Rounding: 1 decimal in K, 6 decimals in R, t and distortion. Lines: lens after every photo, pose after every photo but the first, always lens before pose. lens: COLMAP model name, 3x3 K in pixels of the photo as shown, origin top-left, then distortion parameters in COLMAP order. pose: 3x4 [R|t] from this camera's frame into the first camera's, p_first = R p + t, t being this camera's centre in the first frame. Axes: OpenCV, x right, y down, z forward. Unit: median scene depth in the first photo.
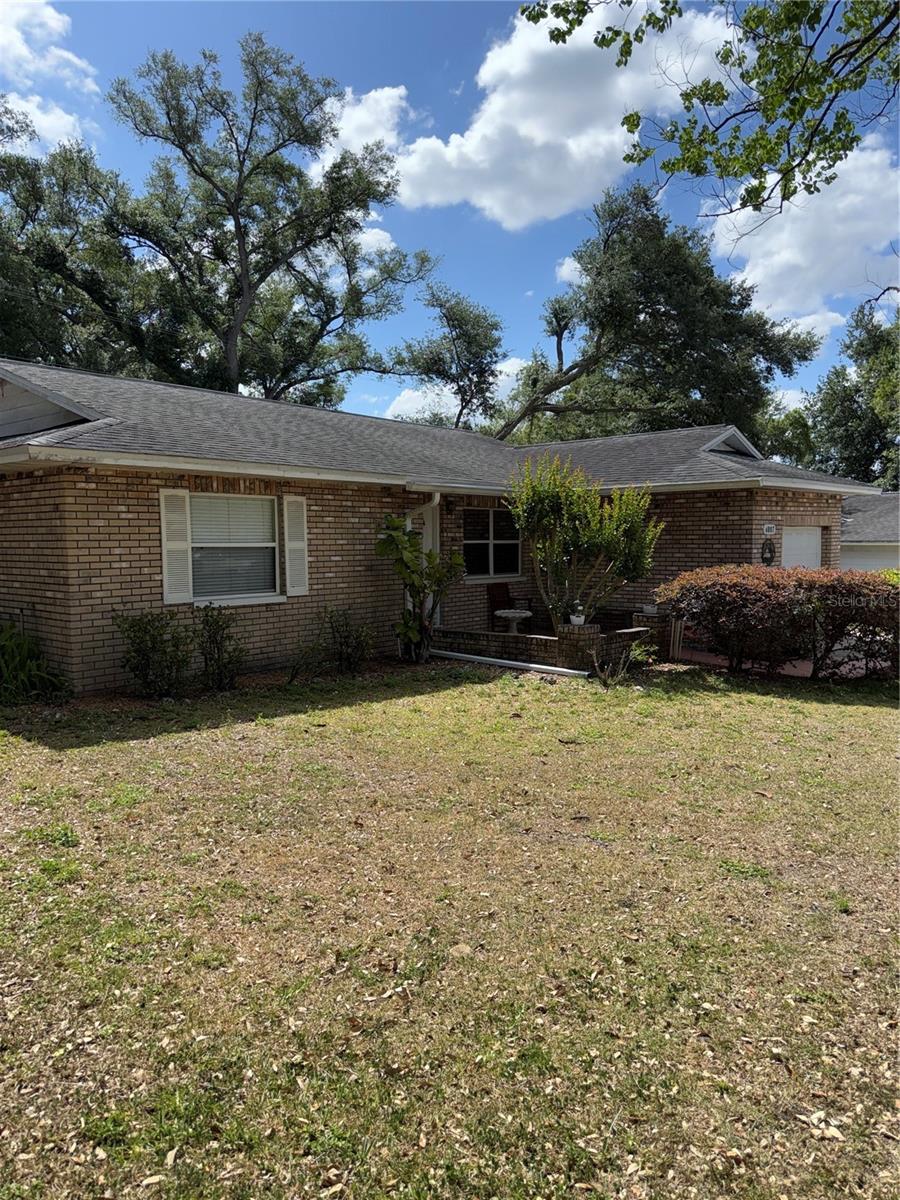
lens RADIAL K [[819.4, 0, 451.7], [0, 819.4, 610.8], [0, 0, 1]] dist [0.067844, -0.090909]
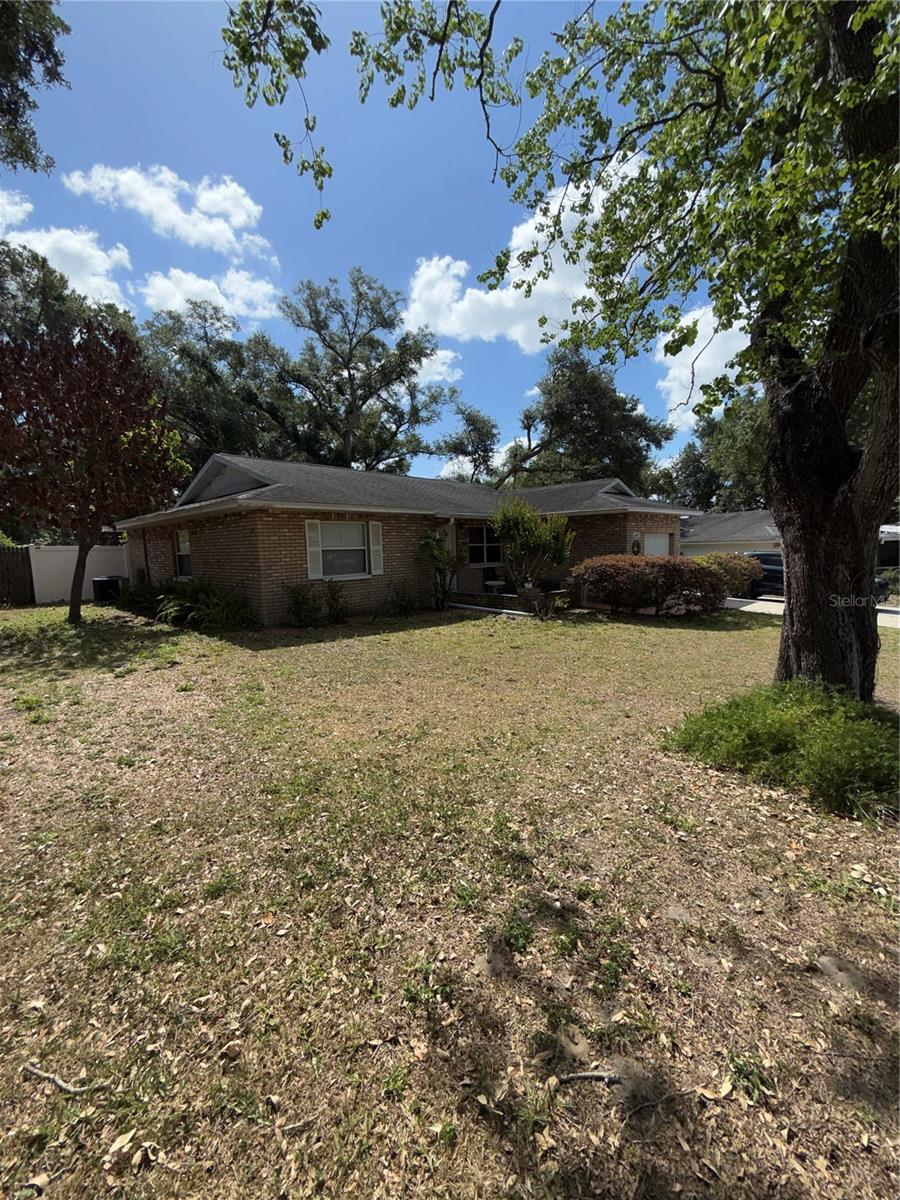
lens RADIAL K [[464.1, 0, 450.2], [0, 464.1, 595.6], [0, 0, 1]] dist [-0.001519, -0.000061]
pose [[0.998596, -0.013234, -0.051289, 0.022666], [0.014250, 0.999708, 0.019504, 0.007650], [0.051016, -0.020207, 0.998493, -0.038811]]
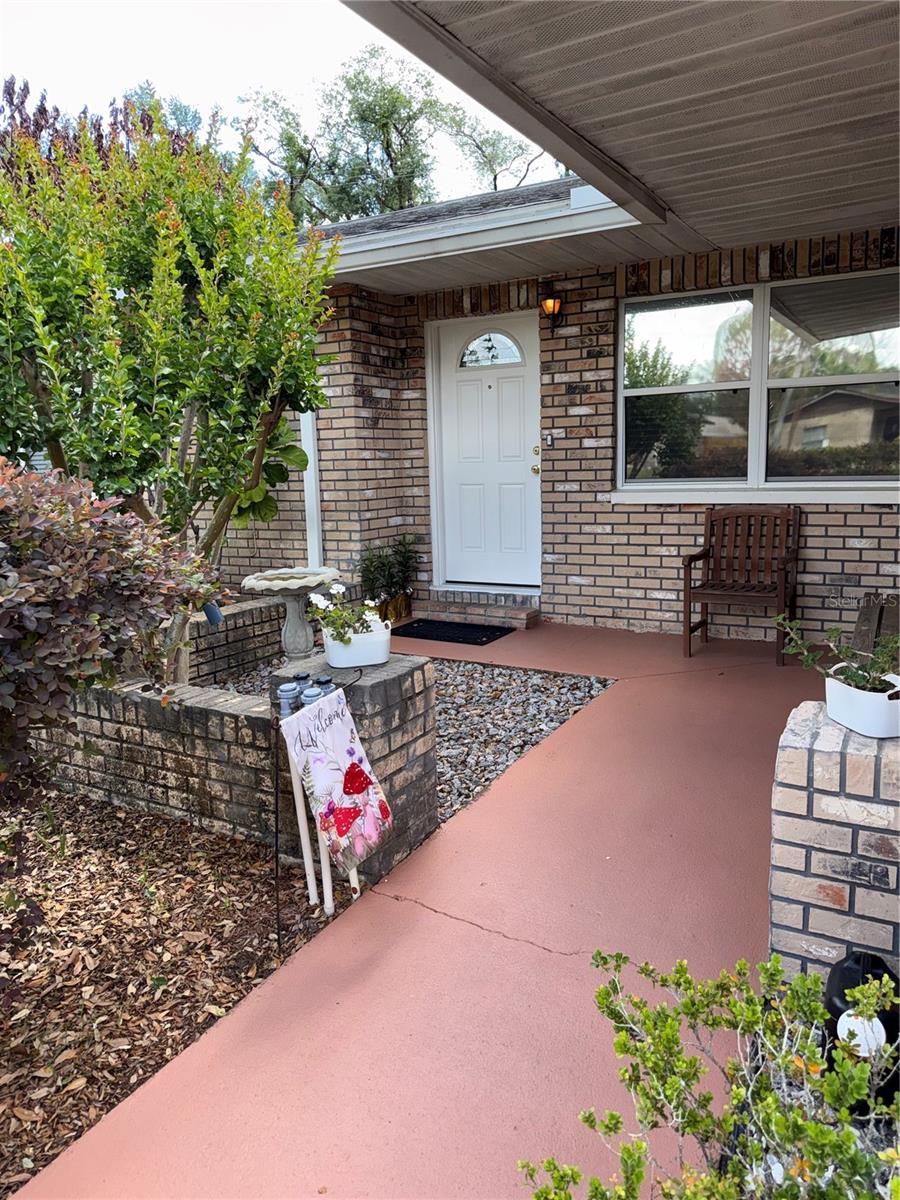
lens RADIAL K [[819.4, 0, 451.7], [0, 819.4, 610.8], [0, 0, 1]] dist [0.067844, -0.090909]
pose [[0.184801, 0.176740, -0.966753, 0.377261], [-0.058886, 0.983920, 0.168622, -0.041462], [0.981010, 0.025766, 0.192237, 0.809034]]
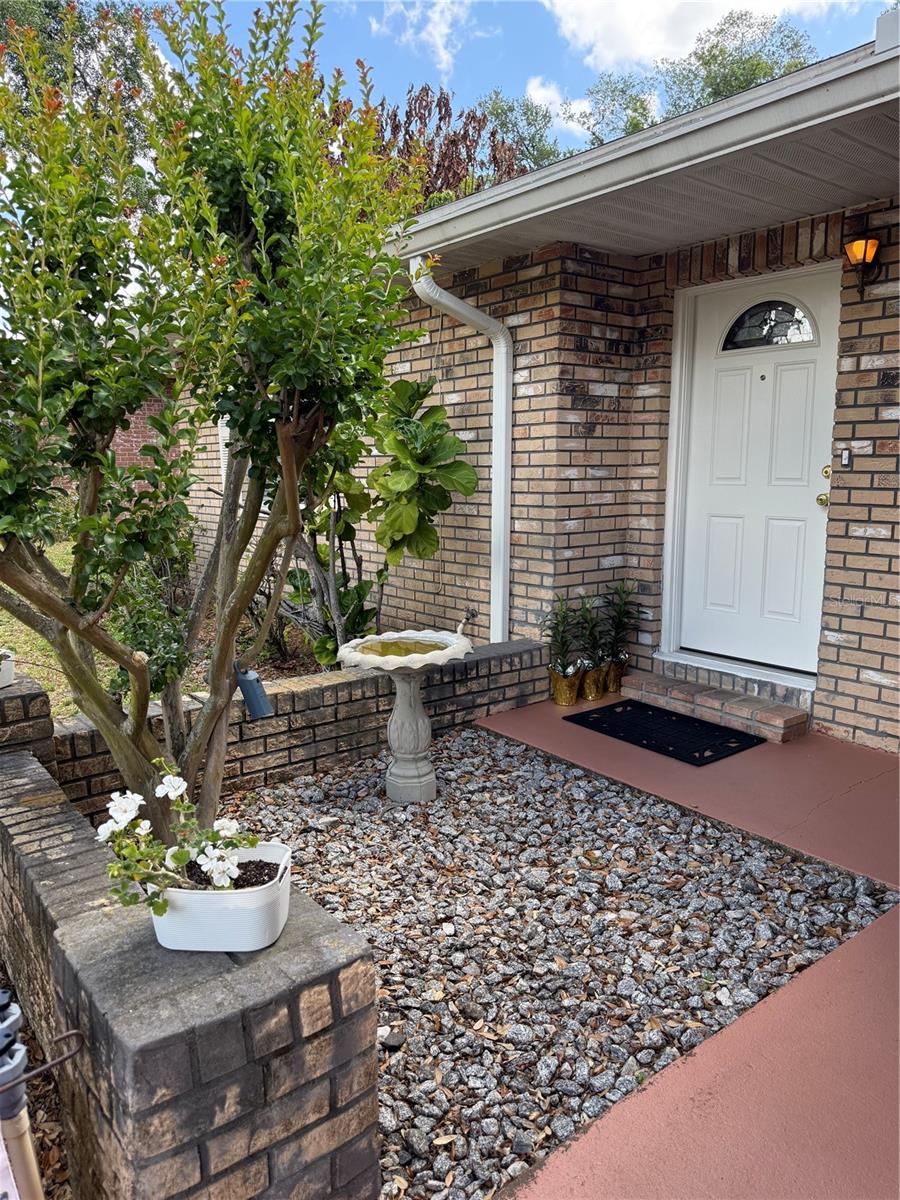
lens RADIAL K [[834.2, 0, 446.1], [0, 834.2, 600.5], [0, 0, 1]] dist [0.101239, -0.184615]
pose [[-0.205327, 0.162177, -0.965163, 0.276907], [-0.077443, 0.980390, 0.181211, -0.052595], [0.975625, 0.111952, -0.188741, 0.861685]]
